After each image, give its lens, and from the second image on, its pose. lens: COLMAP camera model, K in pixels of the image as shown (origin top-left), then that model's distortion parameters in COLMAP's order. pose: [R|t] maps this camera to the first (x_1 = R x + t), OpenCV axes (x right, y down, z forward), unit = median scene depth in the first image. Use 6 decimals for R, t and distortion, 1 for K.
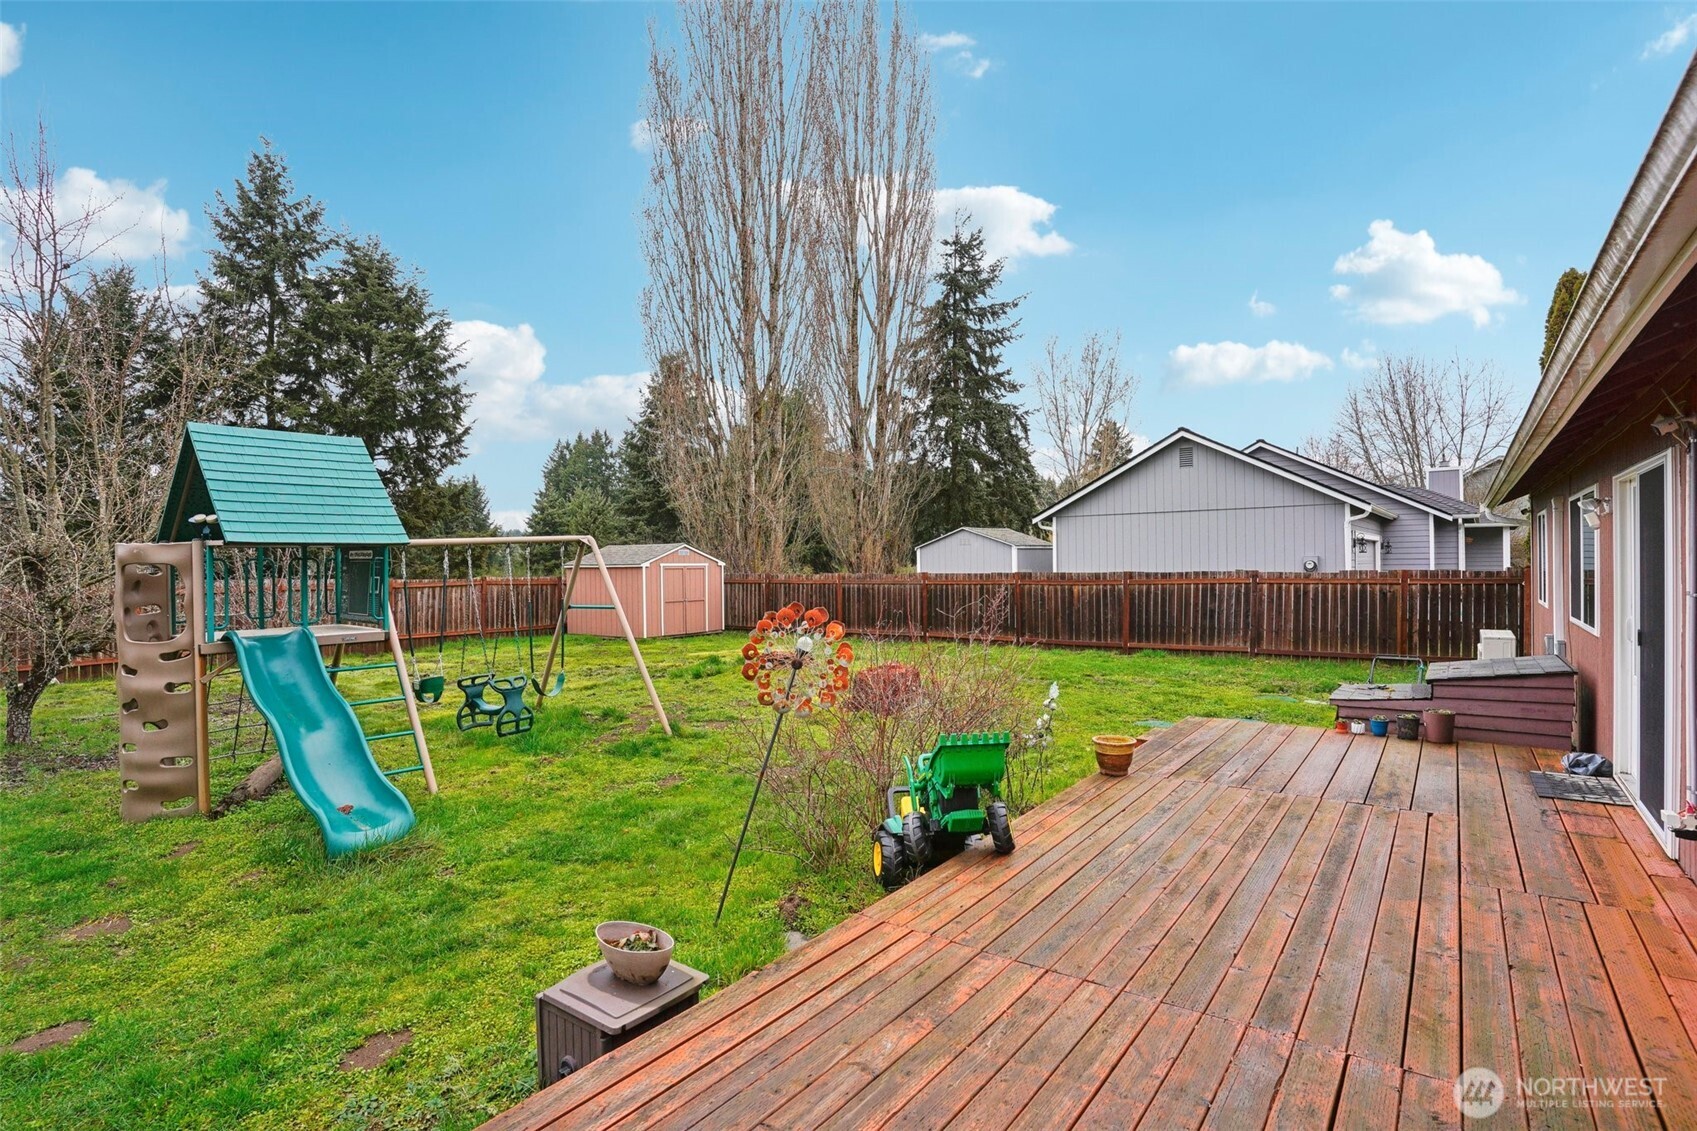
lens RADIAL K [[825.7, 0, 848.5], [0, 825.7, 565.5], [0, 0, 1]] dist [-0.069470, 0.000109]
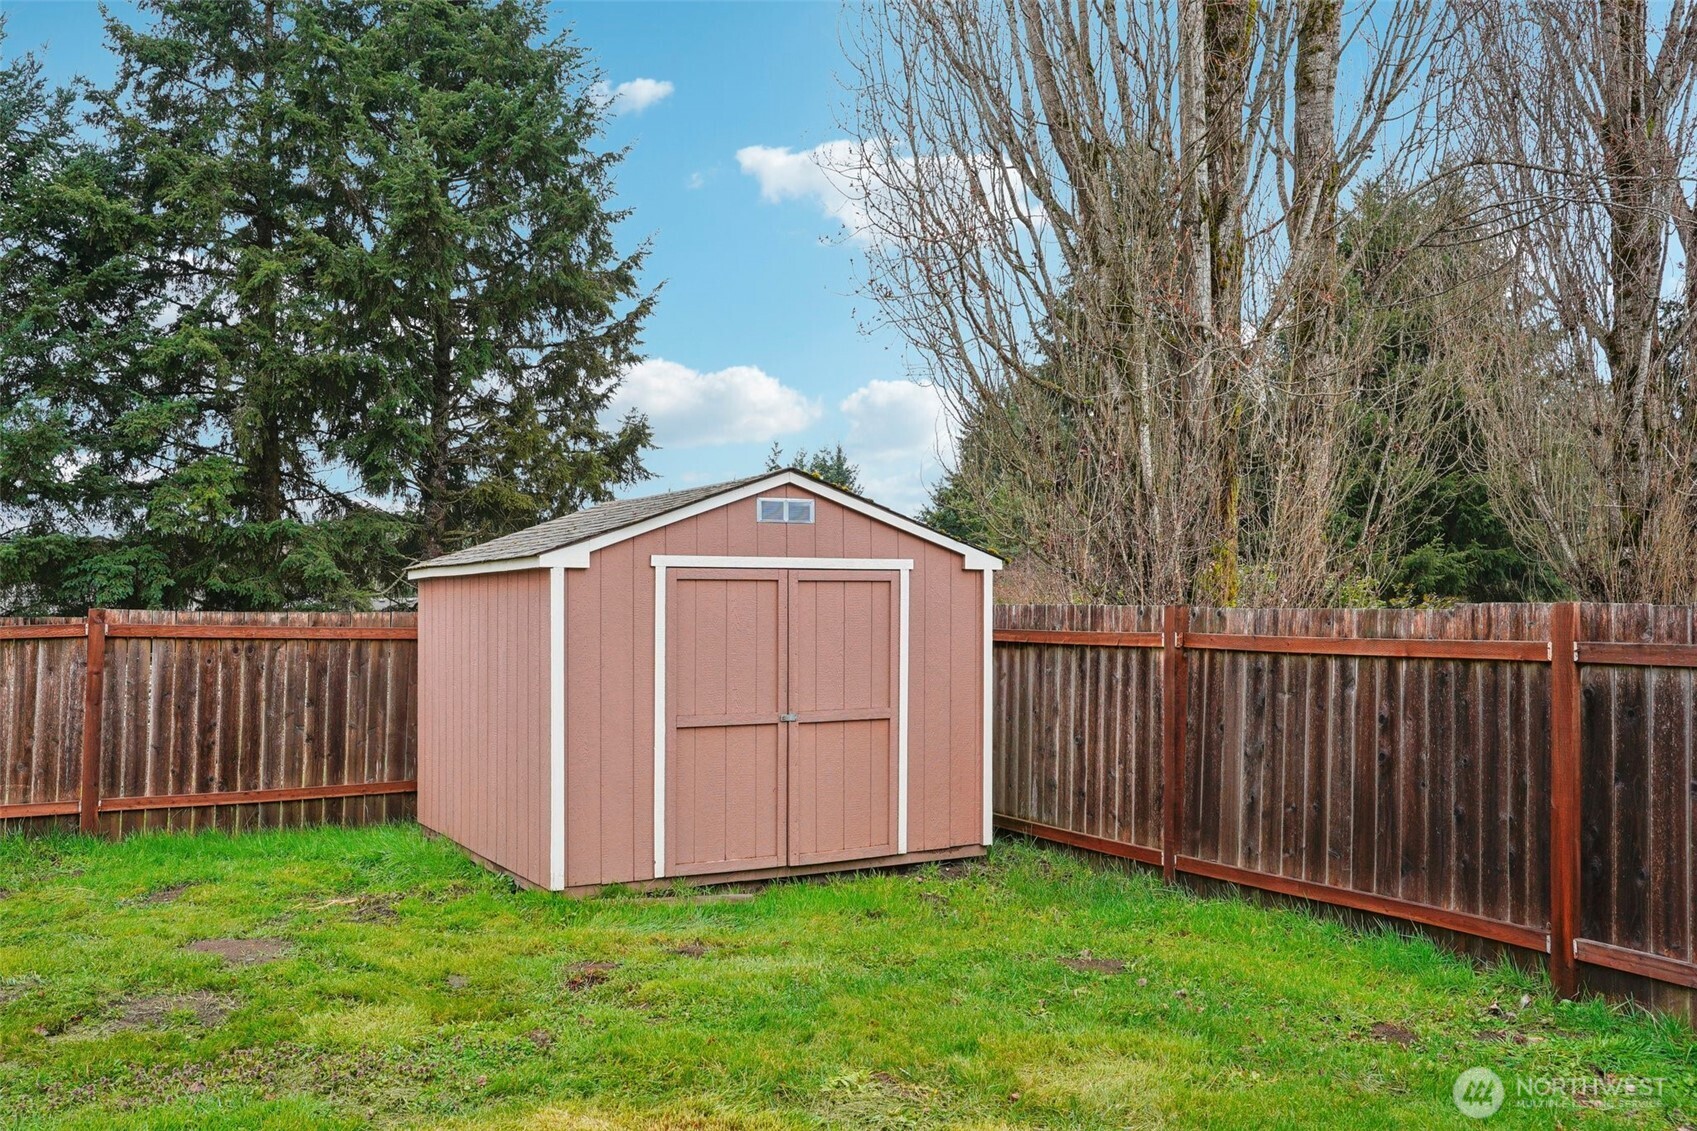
lens RADIAL K [[1316.8, 0, 848.5], [0, 1316.8, 565.5], [0, 0, 1]] dist [0.034337, 0.000967]
pose [[0.879606, -0.009146, -0.475615, -0.007127], [-0.006130, 0.999514, -0.030556, 0.007927], [0.475664, 0.029792, 0.879123, 0.507218]]
